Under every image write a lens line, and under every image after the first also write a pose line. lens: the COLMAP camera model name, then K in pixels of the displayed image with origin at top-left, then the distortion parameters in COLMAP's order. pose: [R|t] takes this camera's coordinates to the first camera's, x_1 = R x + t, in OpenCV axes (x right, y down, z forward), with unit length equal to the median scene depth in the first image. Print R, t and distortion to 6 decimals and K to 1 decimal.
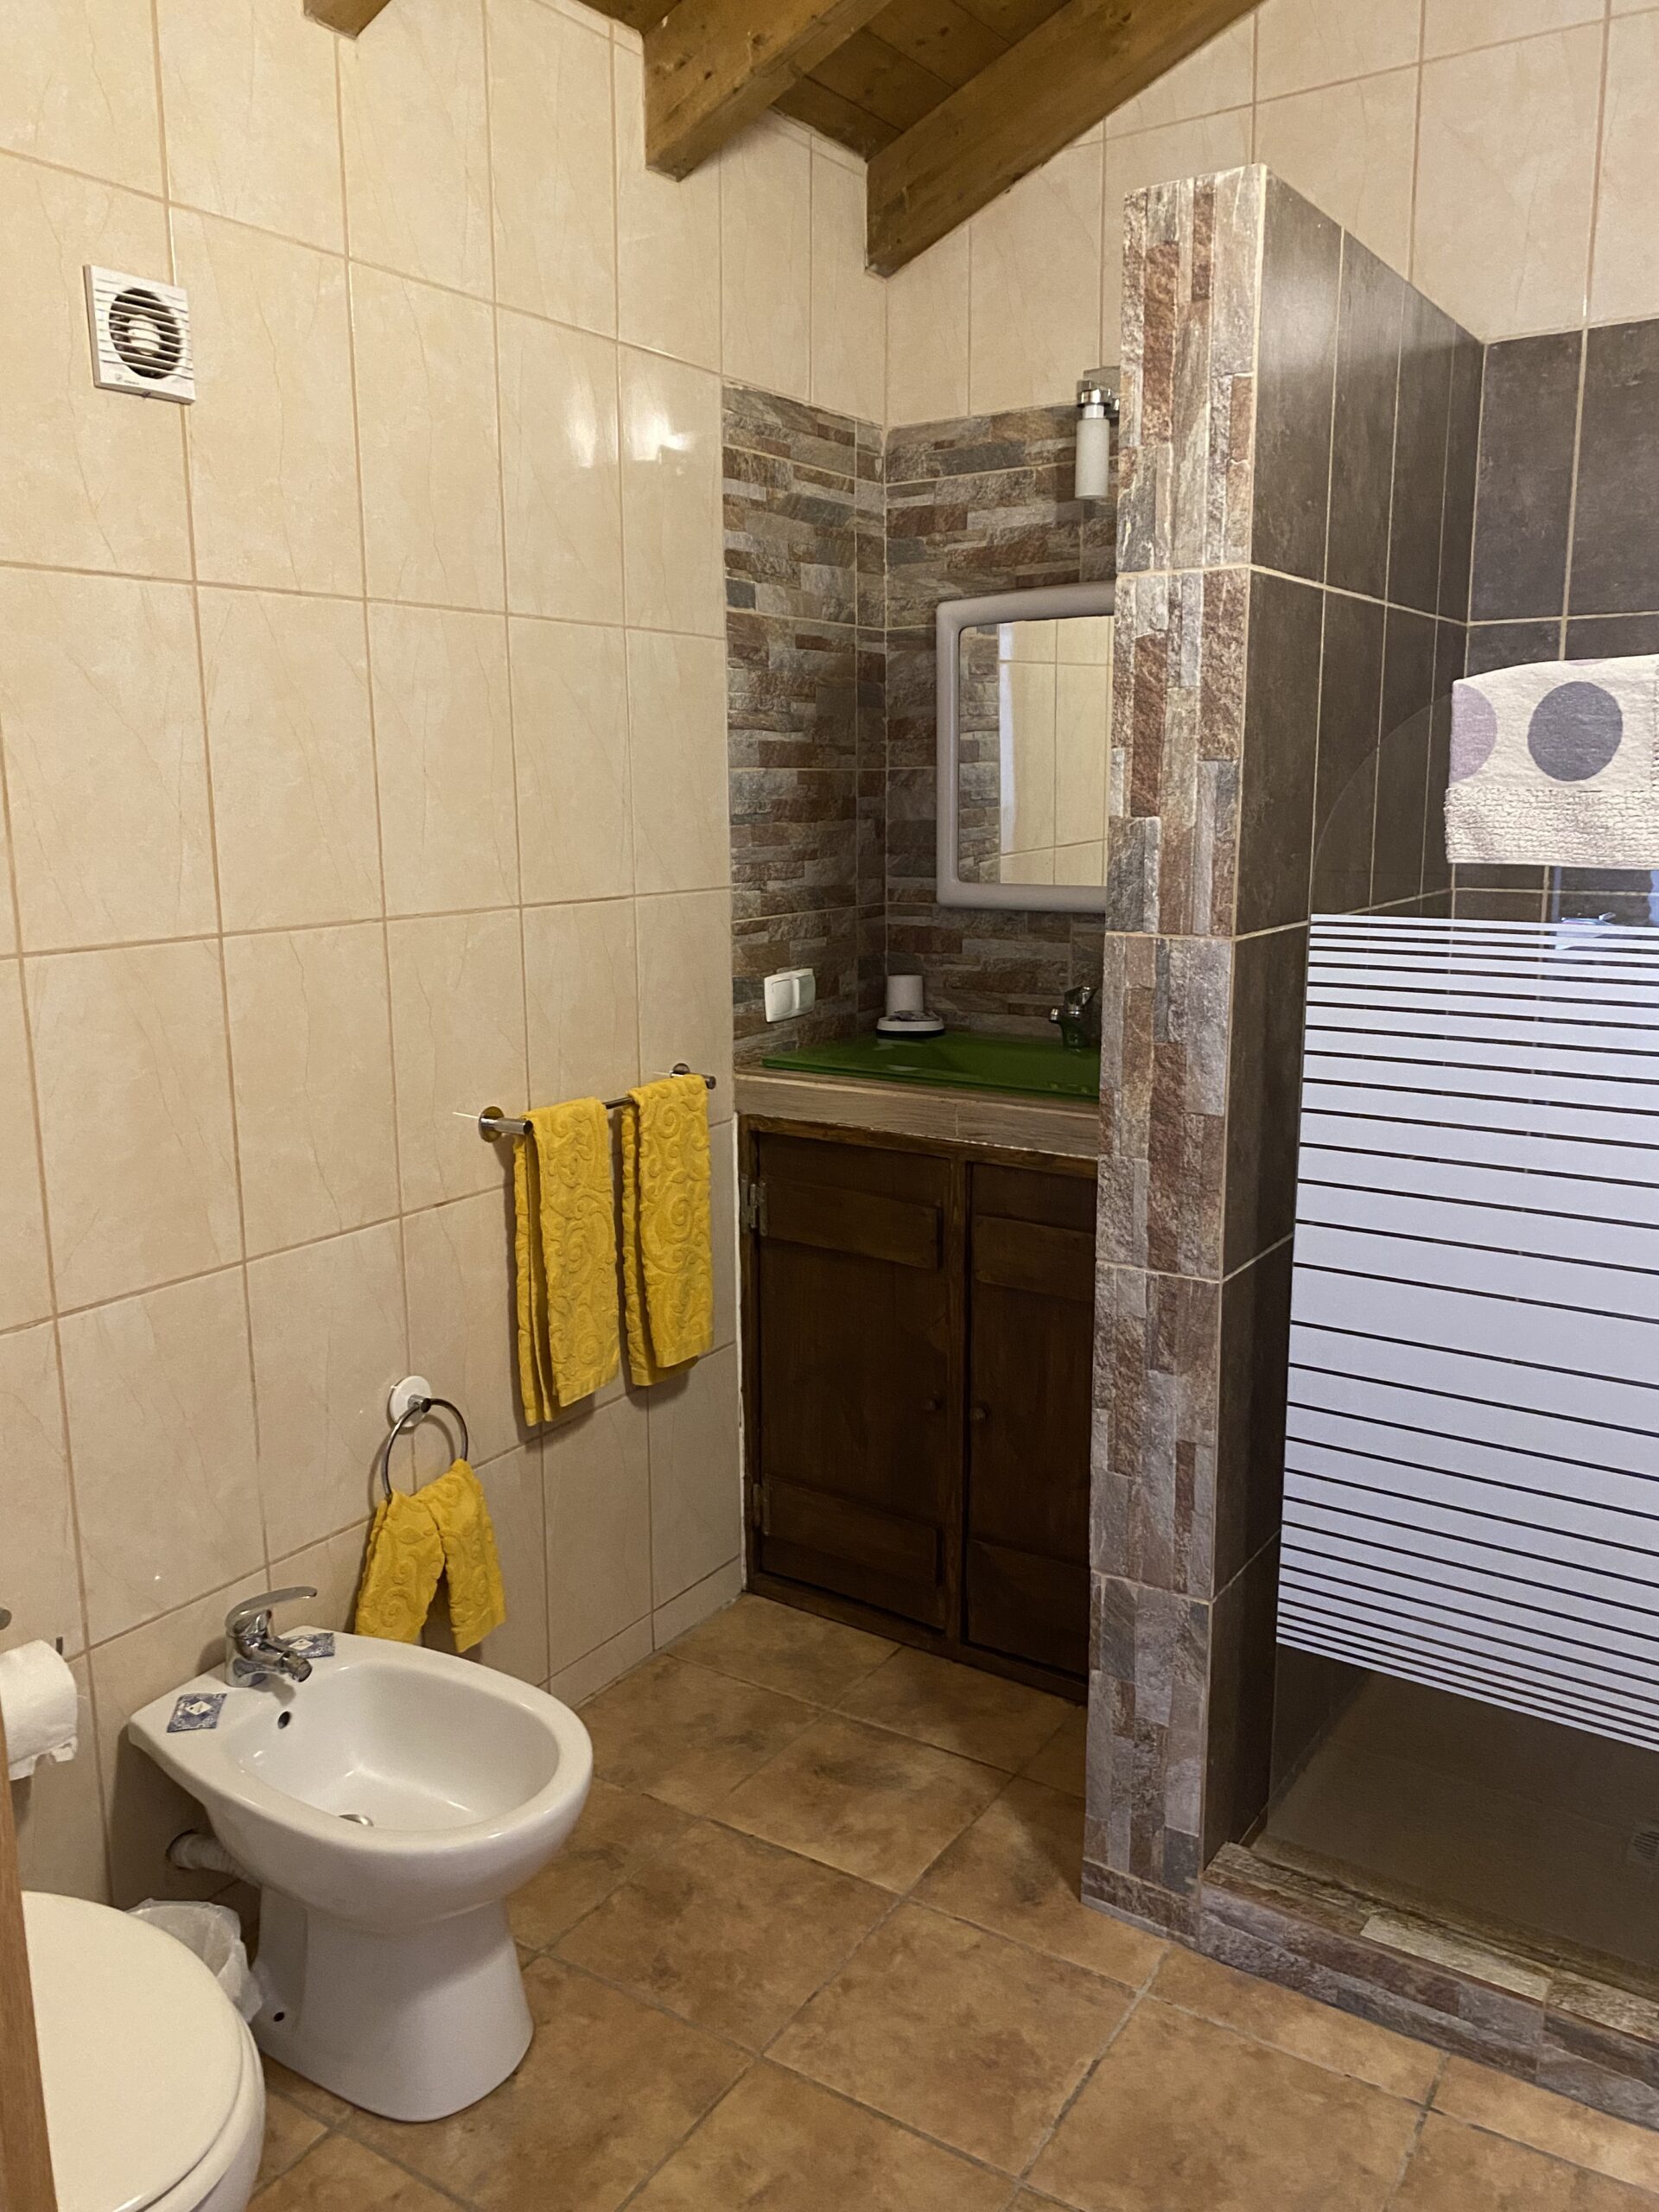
lens RADIAL K [[1699.2, 0, 829.5], [0, 1699.2, 1106.0], [0, 0, 1]] dist [0.133352, -0.266815]
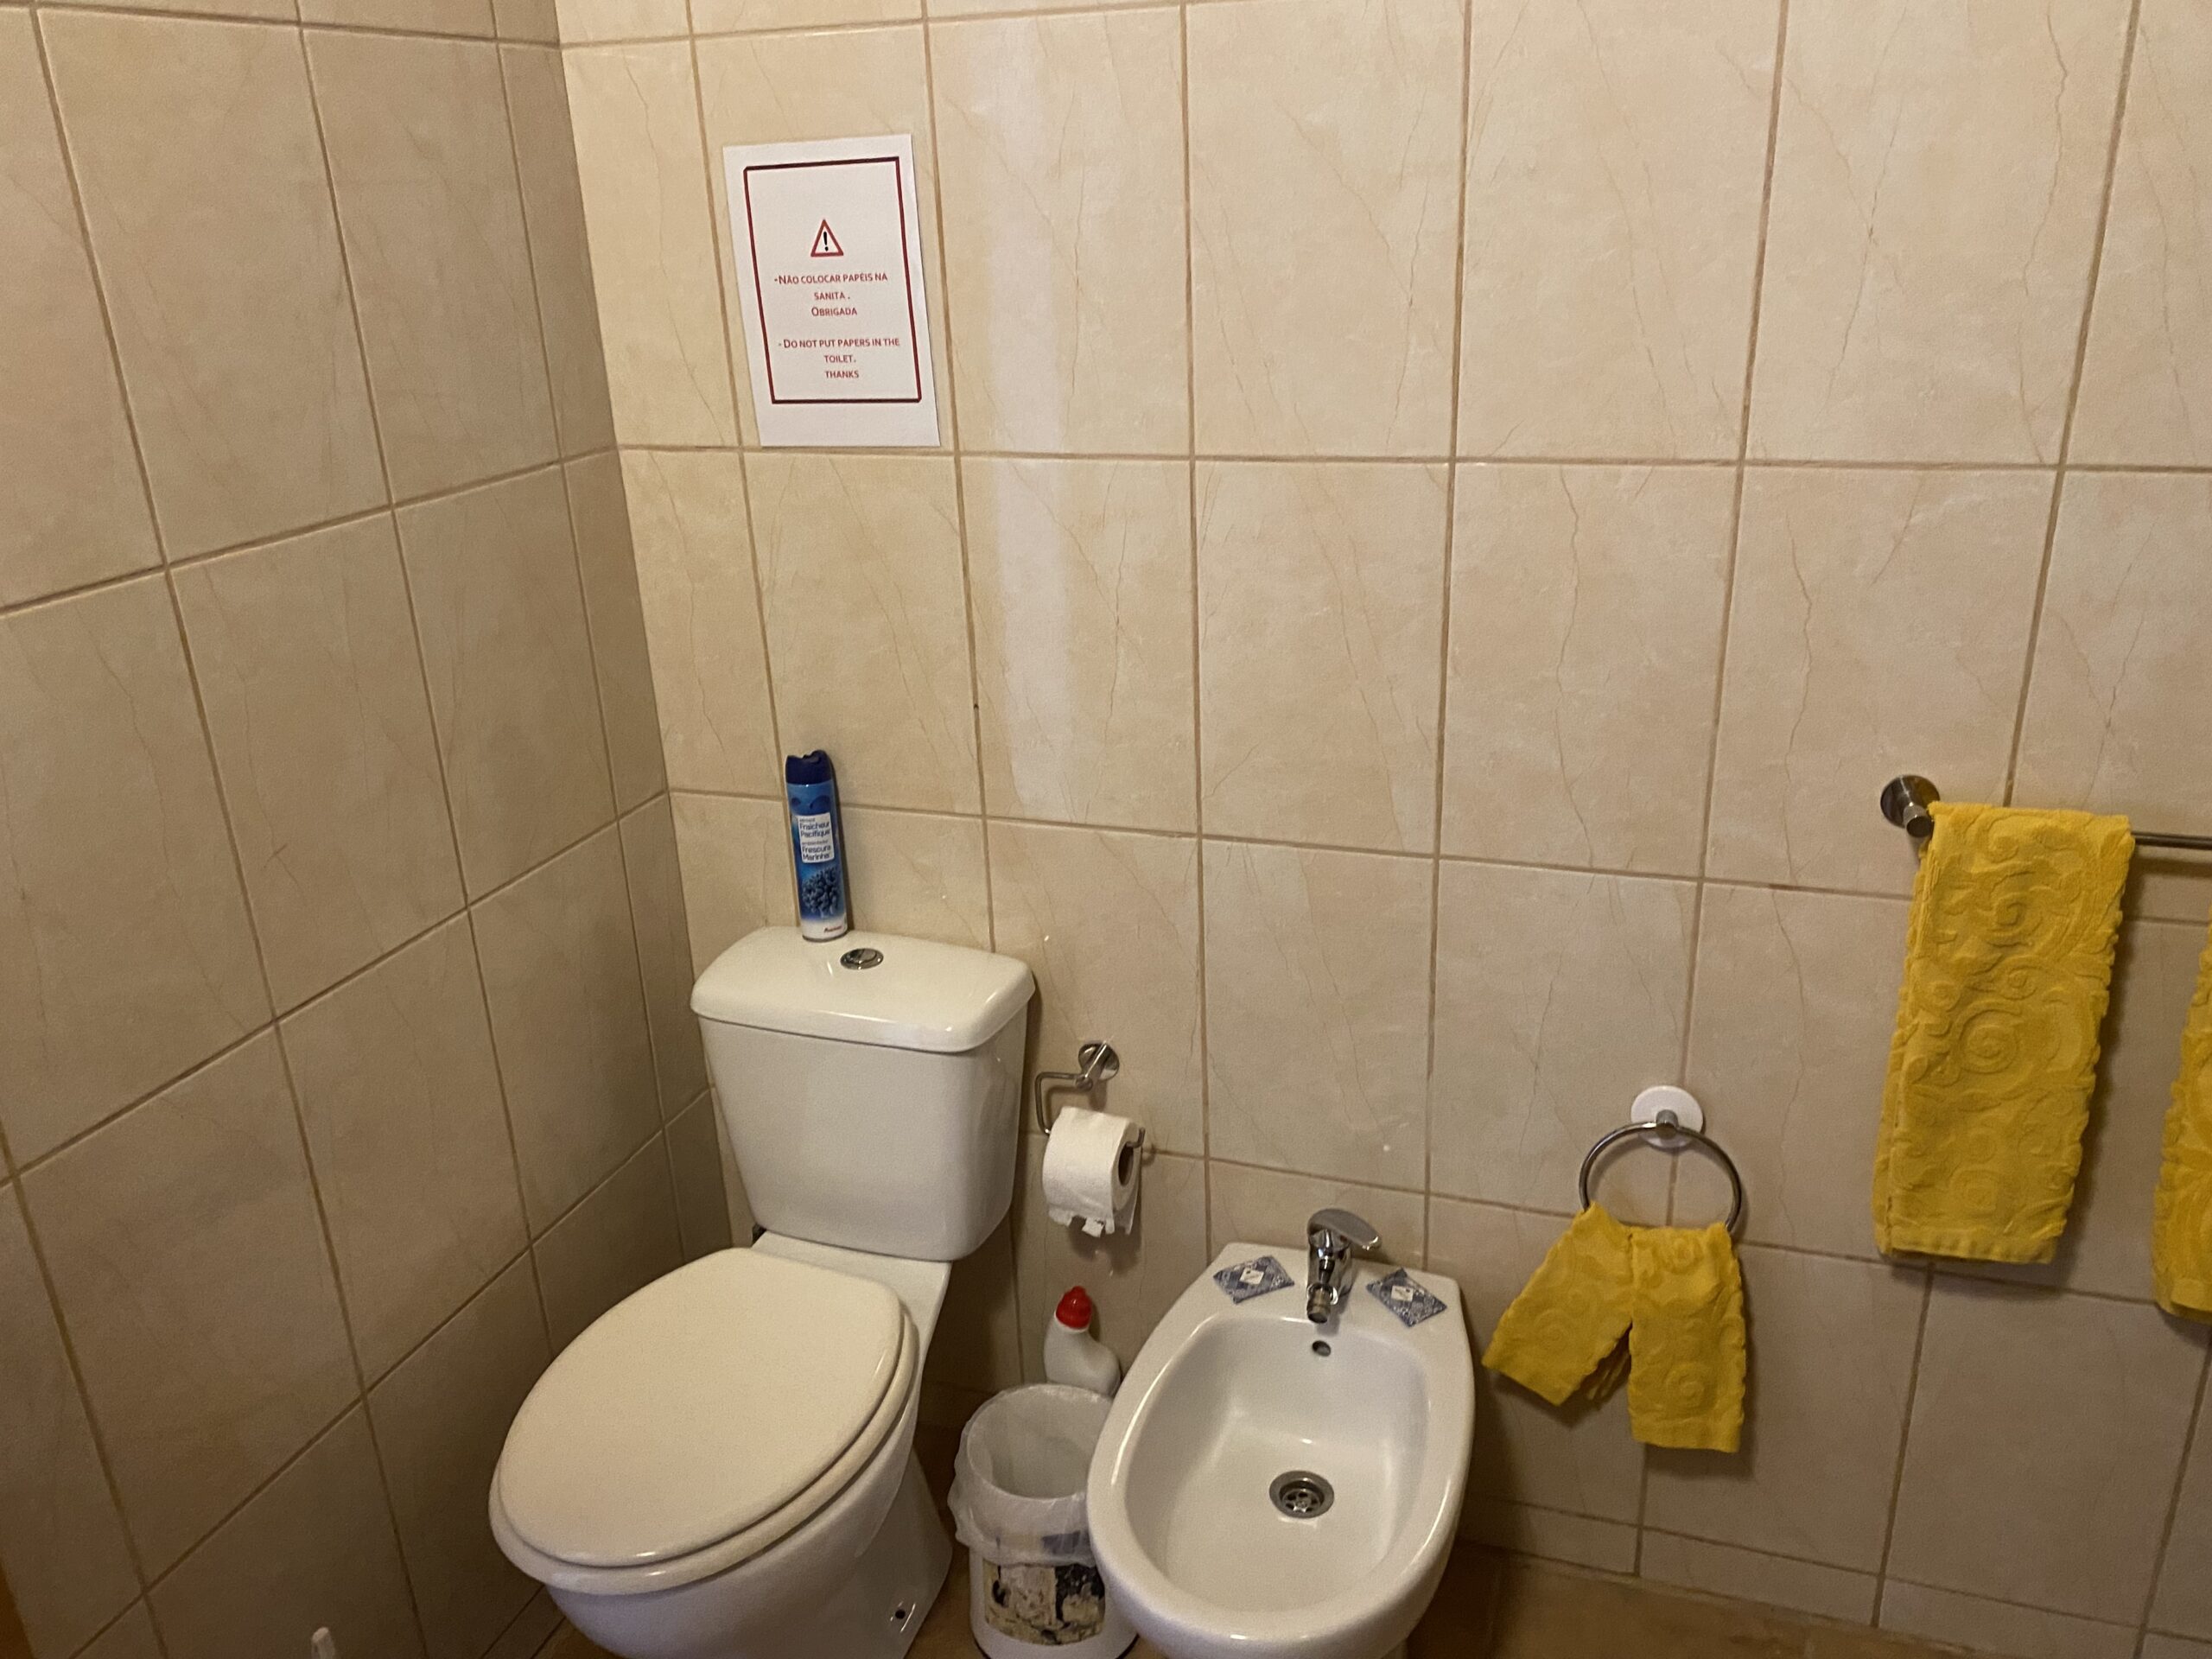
lens RADIAL K [[1699.2, 0, 1093.5], [0, 1699.2, 820.3], [0, 0, 1]] dist [0.133352, -0.266815]
pose [[0.242903, 0.348922, -0.905125, 0.372452], [-0.148668, 0.935437, 0.320710, -0.171545], [0.958591, 0.056662, 0.279094, 0.631533]]
